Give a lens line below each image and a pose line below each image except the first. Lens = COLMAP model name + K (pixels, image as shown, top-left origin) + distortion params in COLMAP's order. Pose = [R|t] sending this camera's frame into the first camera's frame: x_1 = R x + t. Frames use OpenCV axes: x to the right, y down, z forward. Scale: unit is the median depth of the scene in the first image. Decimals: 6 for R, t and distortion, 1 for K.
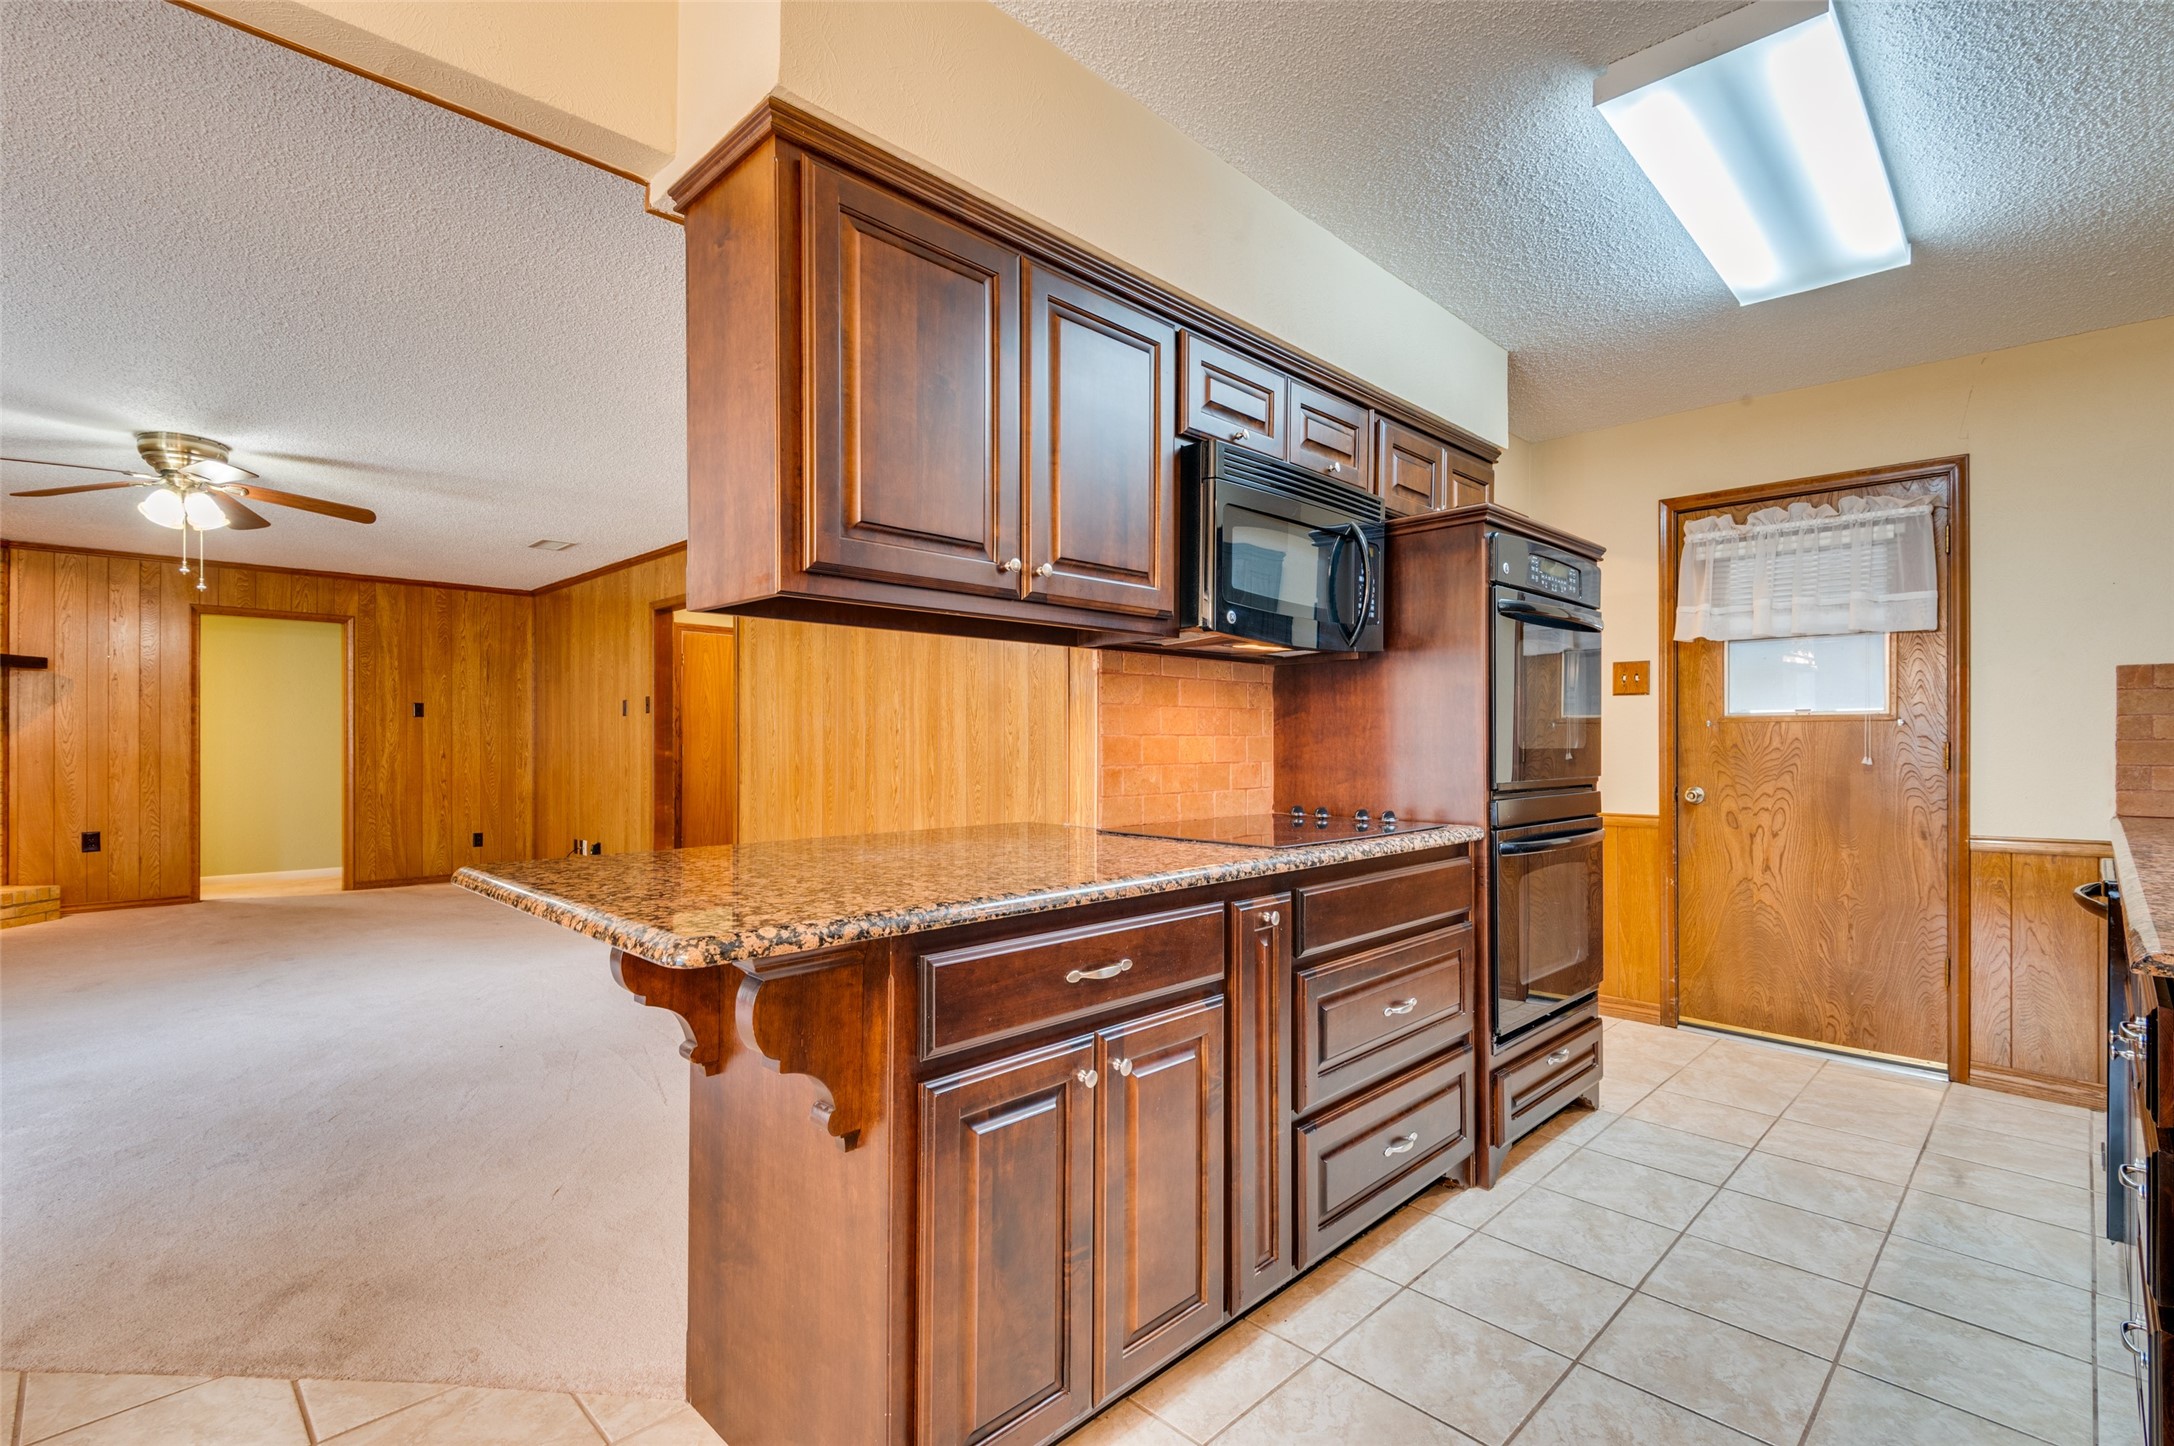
lens RADIAL K [[983.9, 0, 1083.1], [0, 983.9, 739.9], [0, 0, 1]] dist [0.028392, -0.015453]
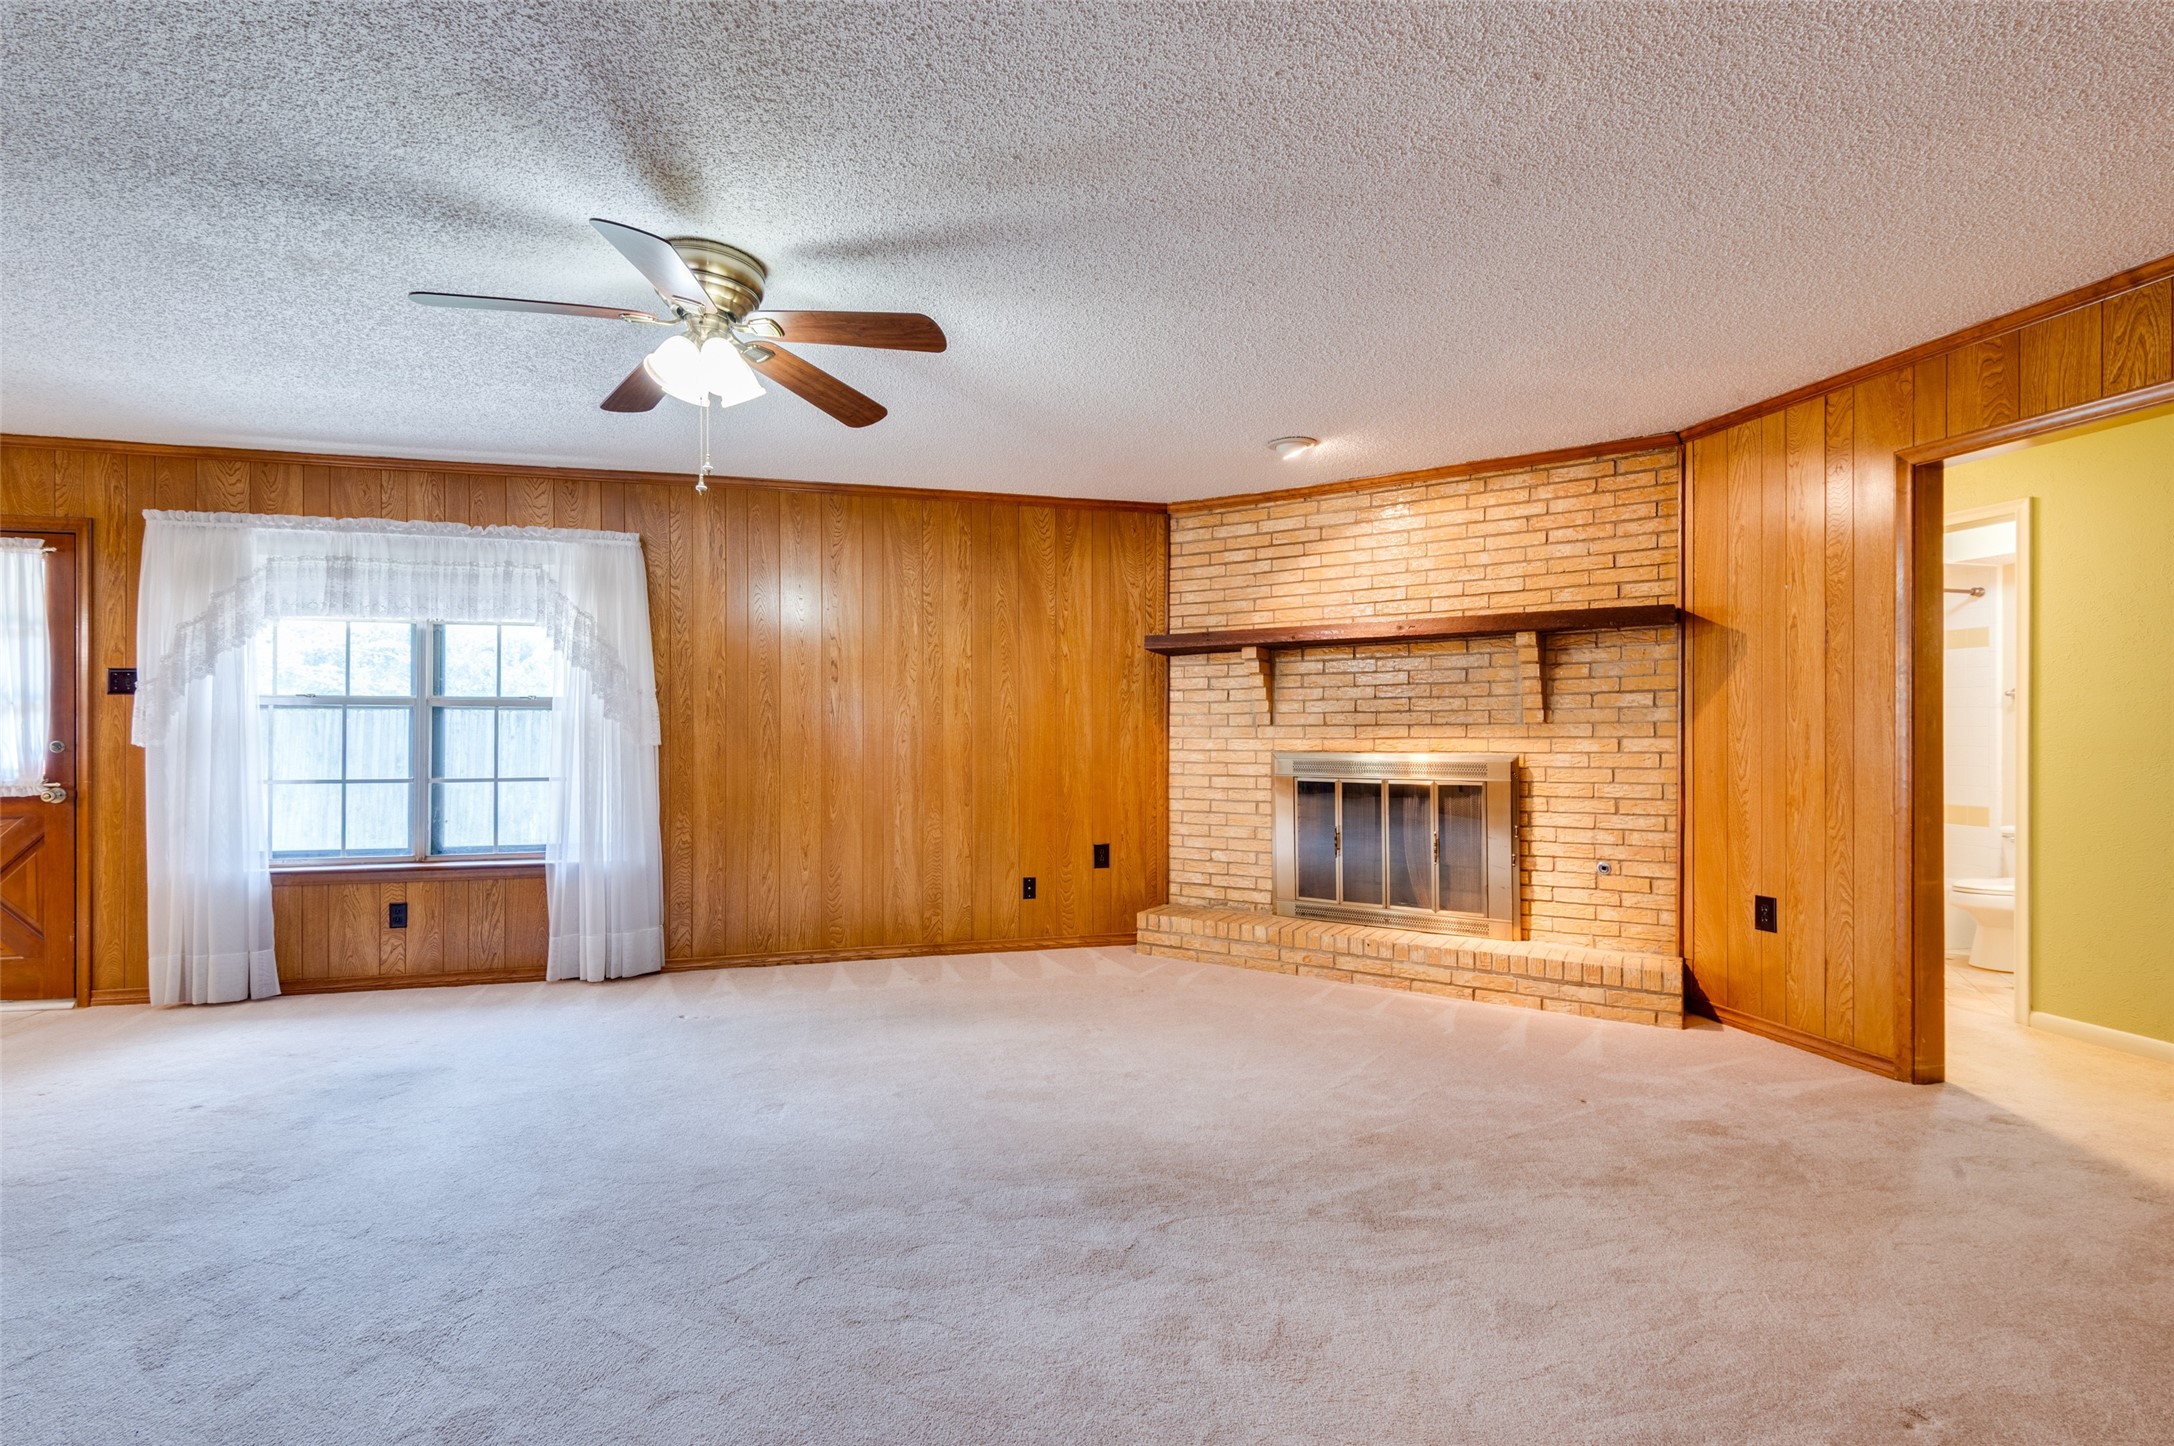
lens RADIAL K [[983.9, 0, 1094.6], [0, 983.9, 734.9], [0, 0, 1]] dist [0.028392, -0.015453]
pose [[-0.511684, 0.000883, -0.859173, -0.529189], [0.000574, 1.000000, 0.000686, -0.001939], [0.859174, -0.000142, -0.511684, 1.664079]]
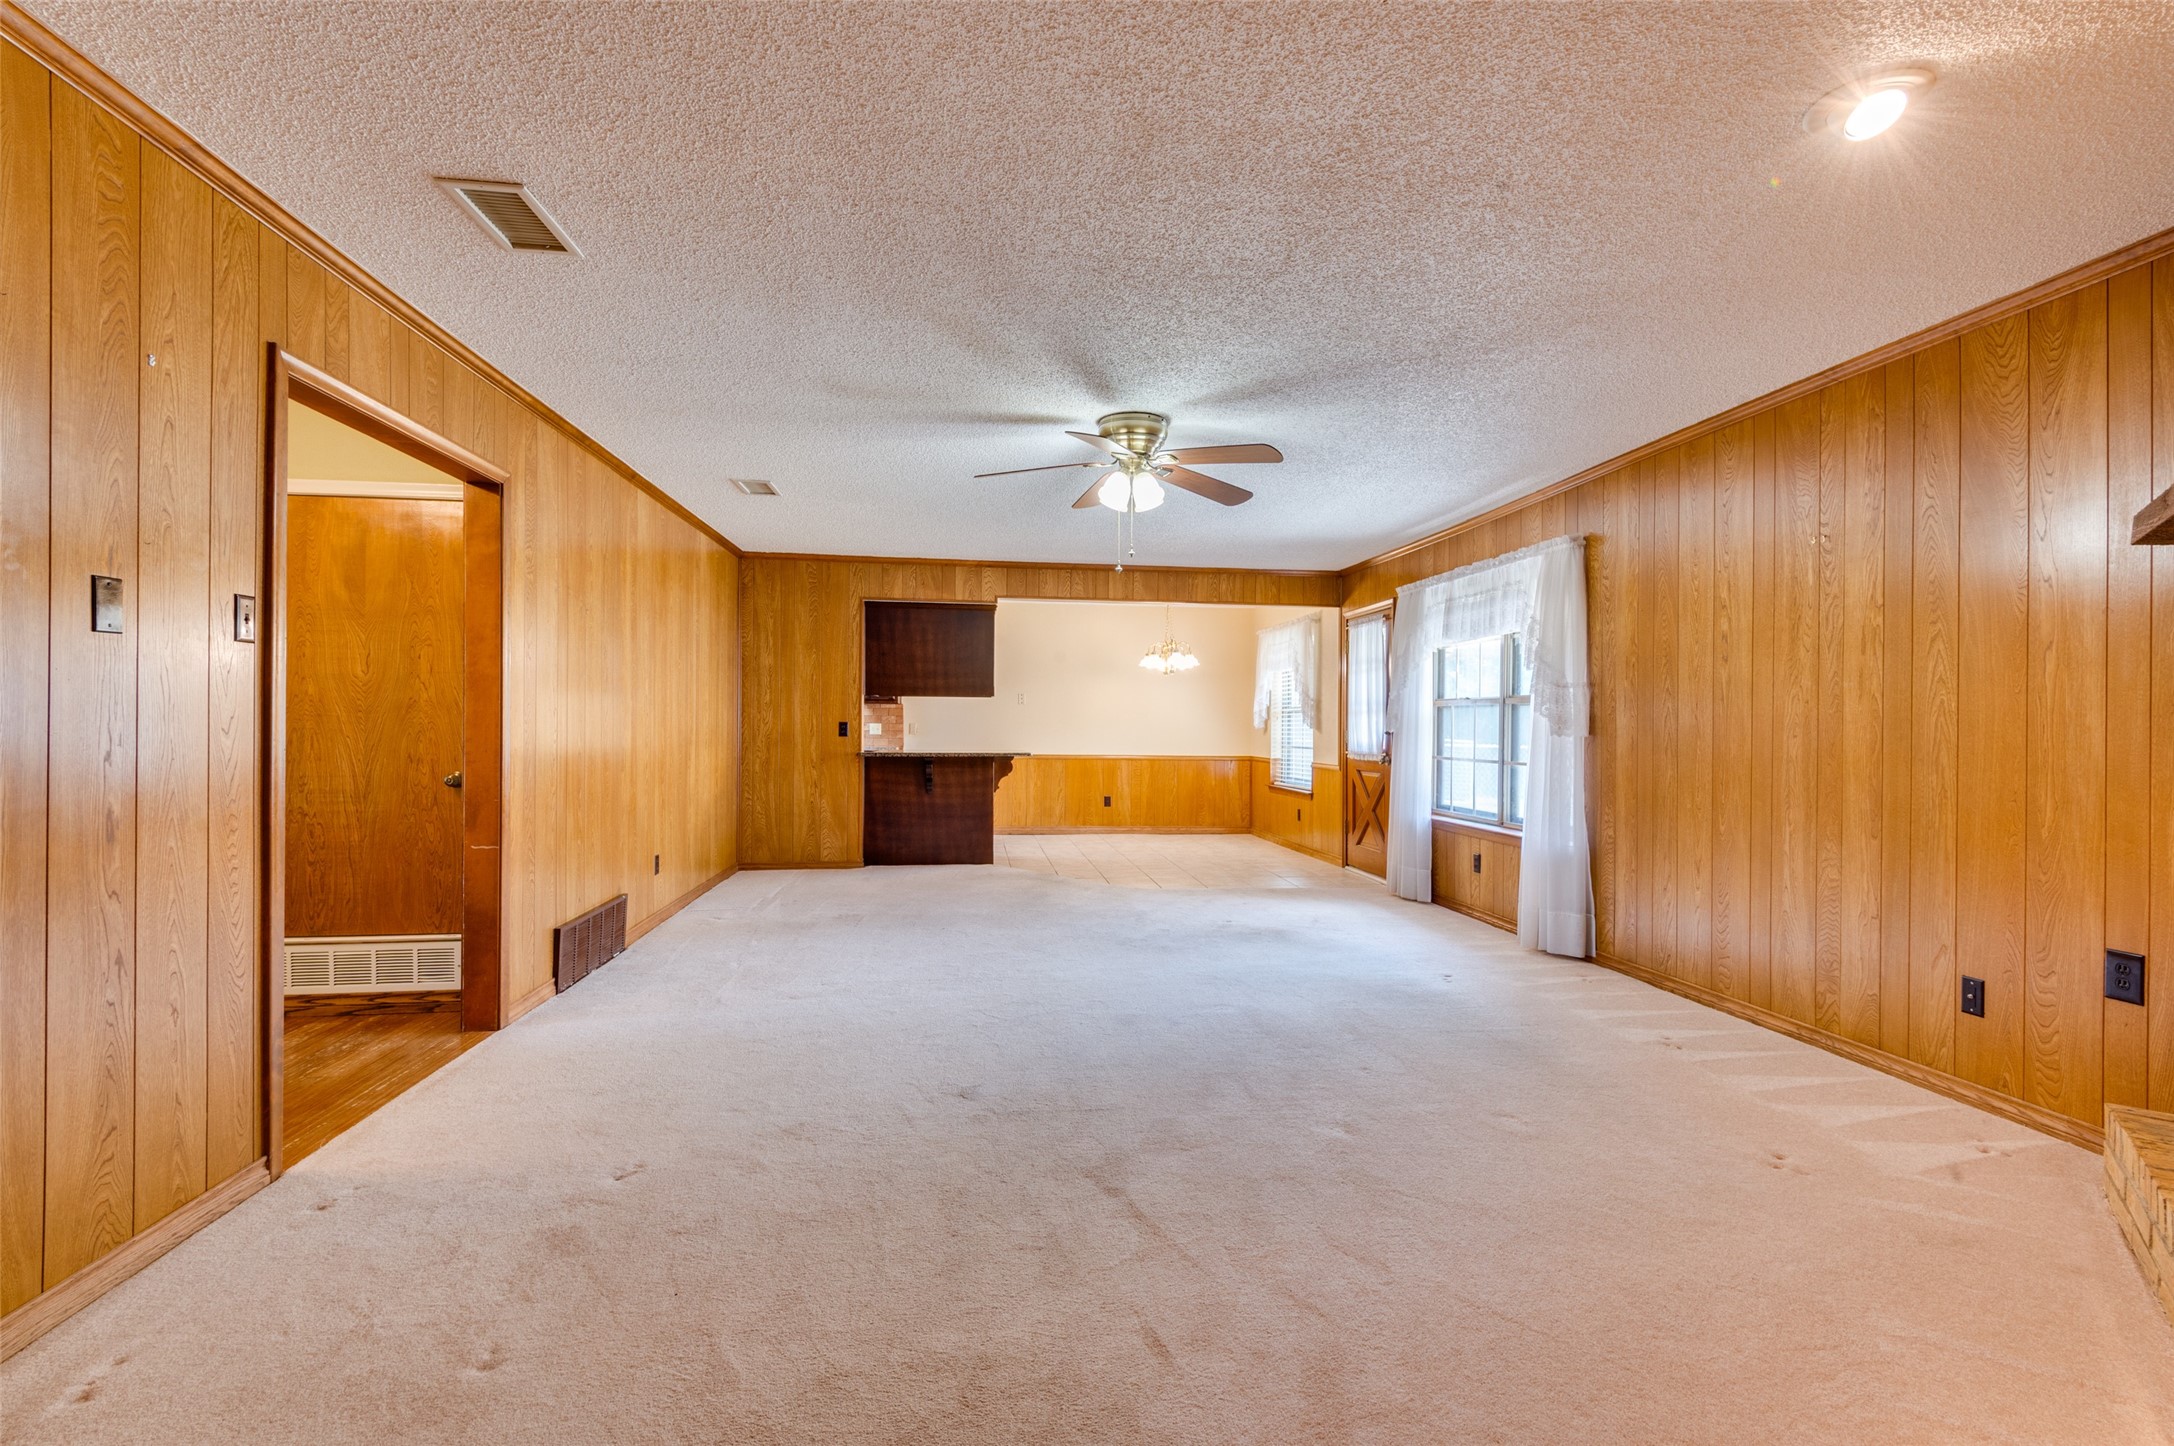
lens RADIAL K [[983.9, 0, 1087.0], [0, 983.9, 726.0], [0, 0, 1]] dist [0.028392, -0.015453]
pose [[-0.789186, -0.005585, 0.614129, -1.587363], [-0.006407, 0.999979, 0.000860, 0.000637], [-0.614121, -0.003256, -0.789206, 1.946337]]
